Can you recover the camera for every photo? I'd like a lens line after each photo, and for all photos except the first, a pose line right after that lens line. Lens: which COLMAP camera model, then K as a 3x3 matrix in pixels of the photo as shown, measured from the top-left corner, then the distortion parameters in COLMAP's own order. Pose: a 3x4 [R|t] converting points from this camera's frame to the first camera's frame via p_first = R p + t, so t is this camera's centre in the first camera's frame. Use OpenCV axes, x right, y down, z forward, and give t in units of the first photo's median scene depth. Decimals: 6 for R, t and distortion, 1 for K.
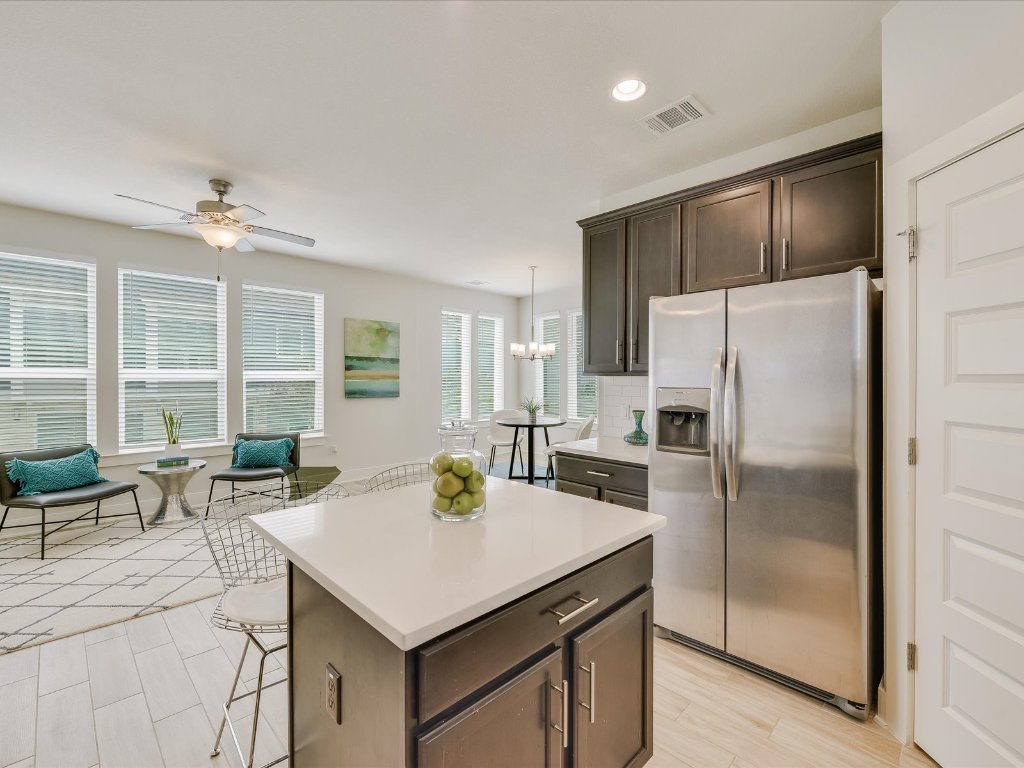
lens RADIAL K [[457.6, 0, 515.2], [0, 457.6, 377.0], [0, 0, 1]] dist [-0.003742, -0.000668]
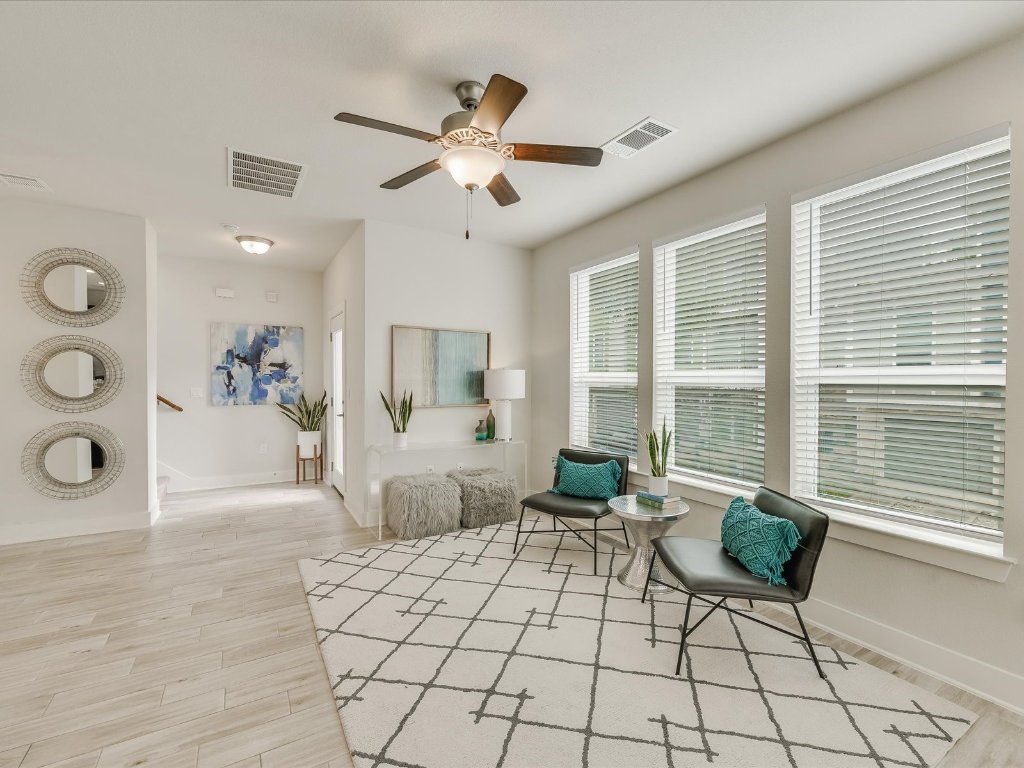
lens RADIAL K [[458.9, 0, 516.1], [0, 458.9, 387.0], [0, 0, 1]] dist [-0.002792, -0.000785]
pose [[-0.248688, 0.010747, -0.968524, -0.011820], [-0.004791, 0.999913, 0.012326, 0.002627], [0.968572, 0.007705, -0.248614, 1.365608]]
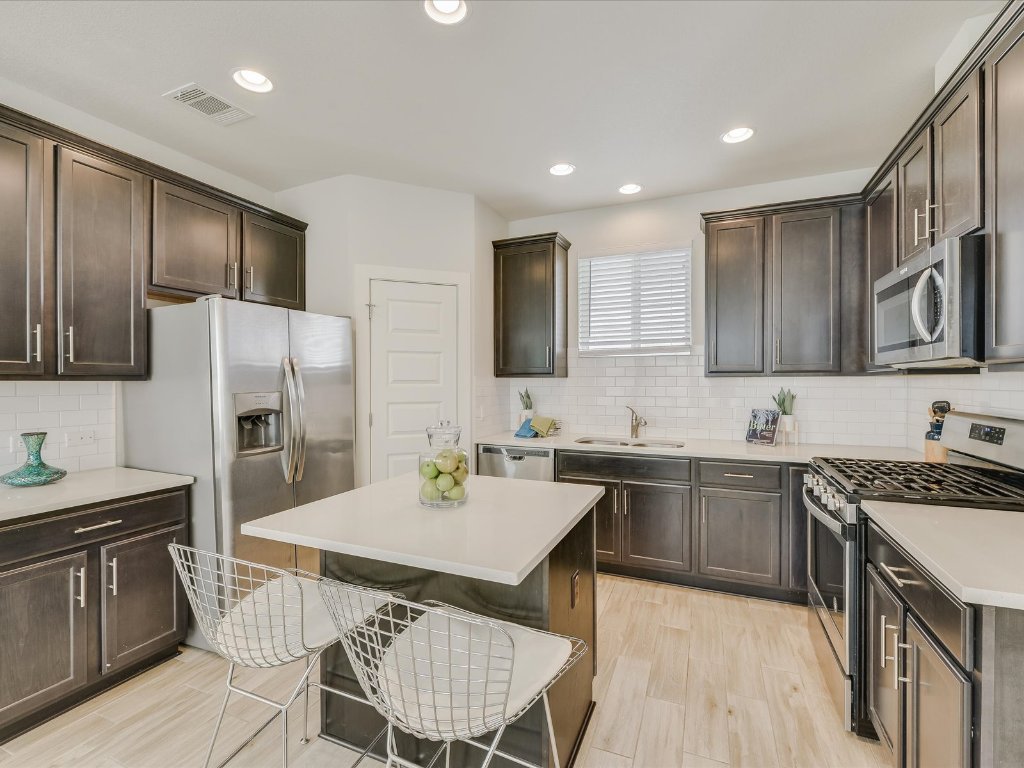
lens RADIAL K [[463.6, 0, 512.0], [0, 463.6, 384.0], [0, 0, 1]] dist [-0.000312, -0.000159]
pose [[-0.359215, -0.008401, 0.933217, -0.642521], [0.003221, 0.999942, 0.010242, -0.003298], [-0.933249, 0.006685, -0.359168, 0.641311]]
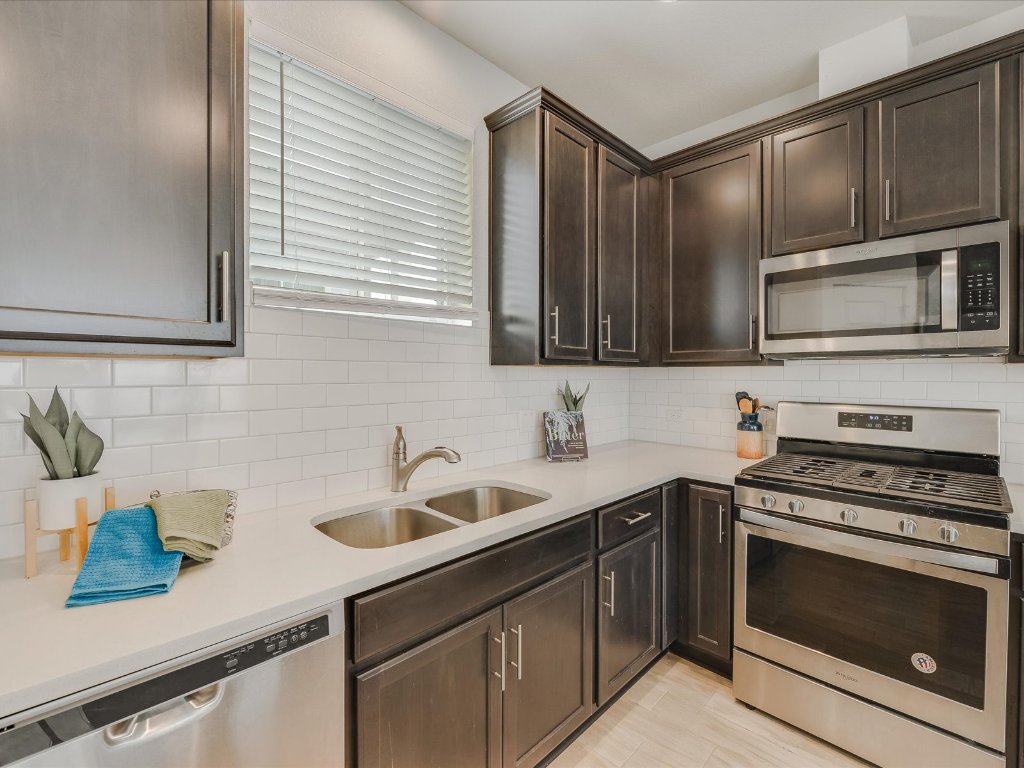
lens RADIAL K [[457.6, 0, 515.2], [0, 457.6, 377.0], [0, 0, 1]] dist [-0.003742, -0.000668]
pose [[-0.999982, -0.004650, -0.003870, 0.213472], [-0.004687, 0.999943, 0.009546, 0.004327], [0.003825, 0.009564, -0.999947, 0.474793]]
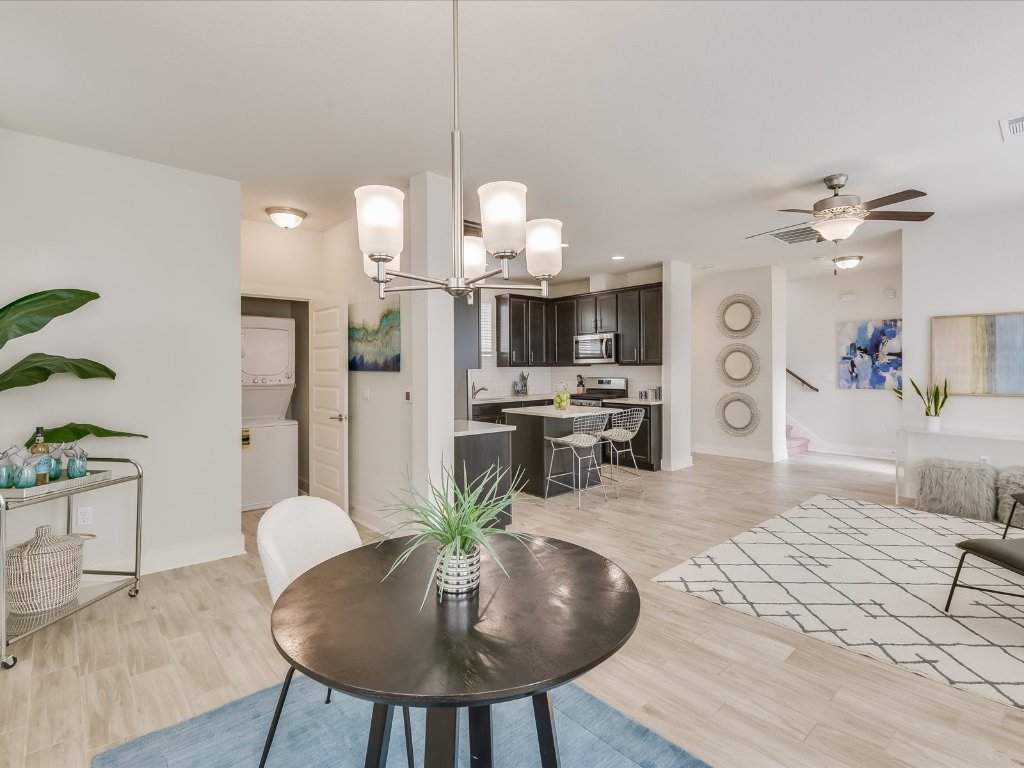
lens RADIAL K [[504.2, 0, 511.7], [0, 504.2, 368.5], [0, 0, 1]] dist [-0.008789, -0.000836]
pose [[-0.997547, 0.001930, 0.069974, -0.010132], [0.002075, 0.999996, 0.002007, -0.003484], [-0.069969, 0.002147, -0.997547, 2.380758]]
